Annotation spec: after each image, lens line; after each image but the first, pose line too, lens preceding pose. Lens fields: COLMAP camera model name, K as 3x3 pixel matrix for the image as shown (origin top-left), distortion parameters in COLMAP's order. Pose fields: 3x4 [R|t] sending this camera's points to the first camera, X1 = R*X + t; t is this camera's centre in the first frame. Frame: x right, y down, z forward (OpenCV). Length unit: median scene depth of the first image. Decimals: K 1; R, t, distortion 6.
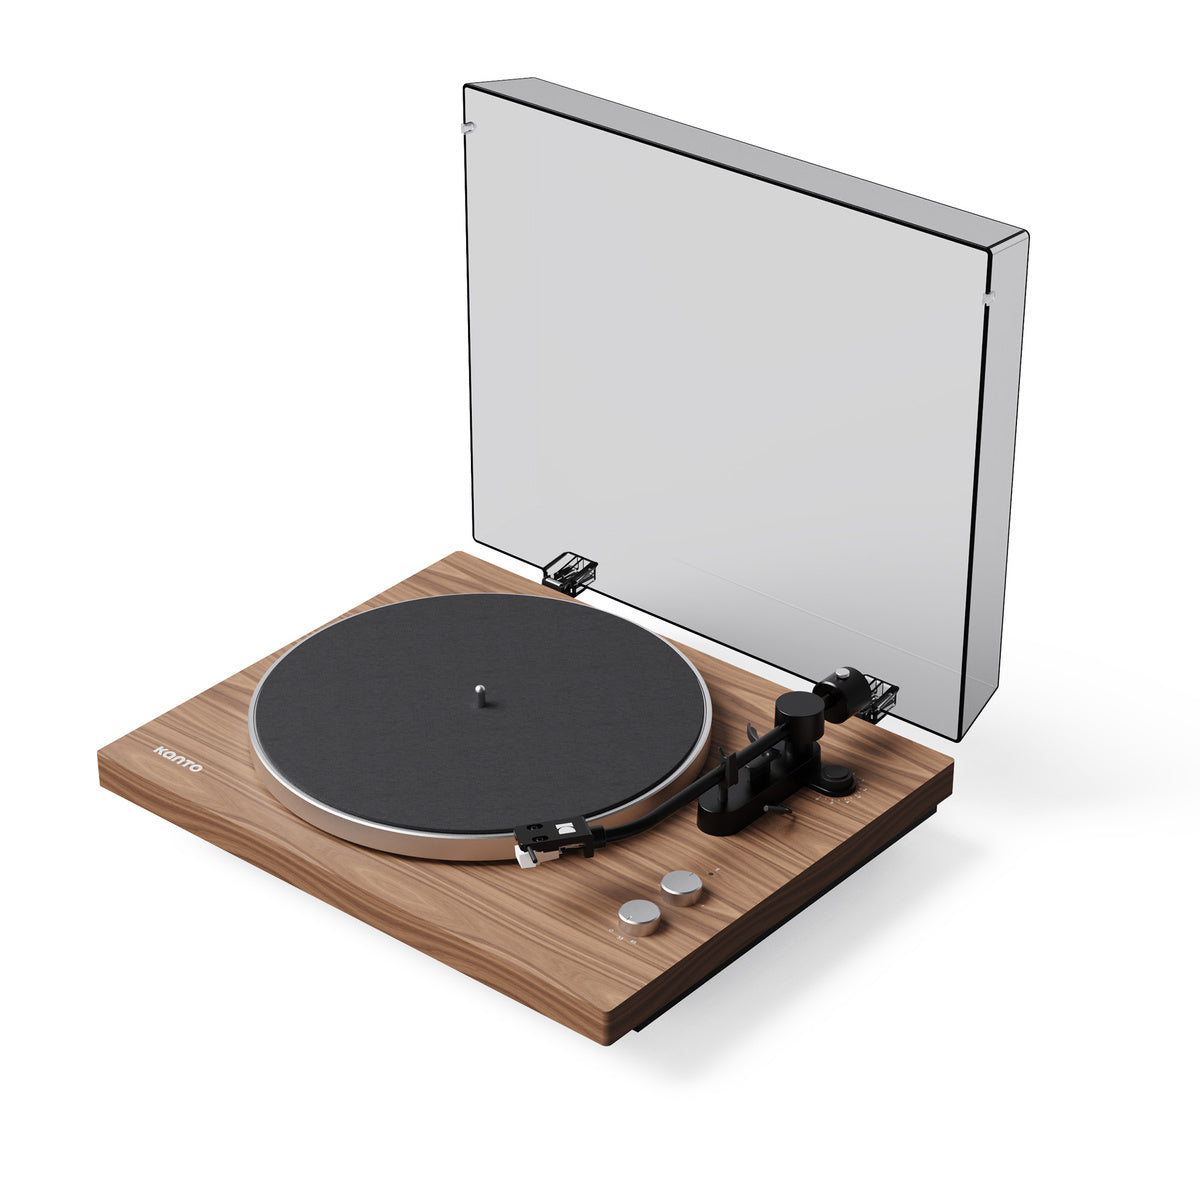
lens RADIAL K [[3338.0, 0, 600.0], [0, 3338.0, 600.0], [0, 0, 1]] dist [0.001946, 0.040200]
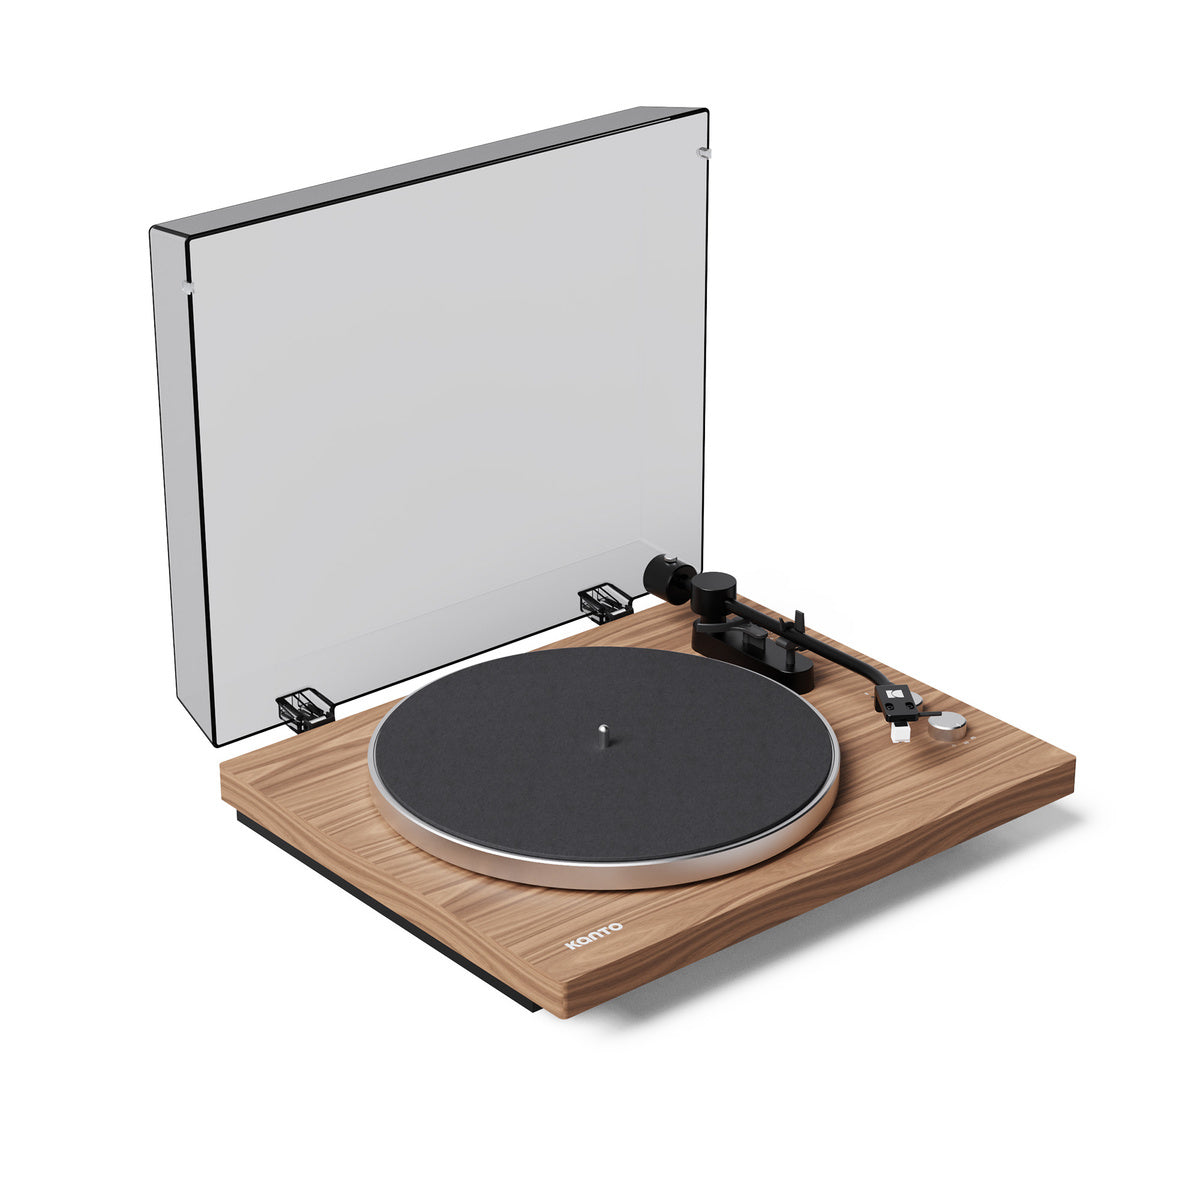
lens RADIAL K [[3338.0, 0, 600.0], [0, 3338.0, 600.0], [0, 0, 1]] dist [0.001946, 0.040200]
pose [[0.172729, -0.415662, 0.892967, -0.925857], [0.492647, 0.821505, 0.287104, -0.296056], [-0.852915, 0.390326, 0.346673, 0.666664]]
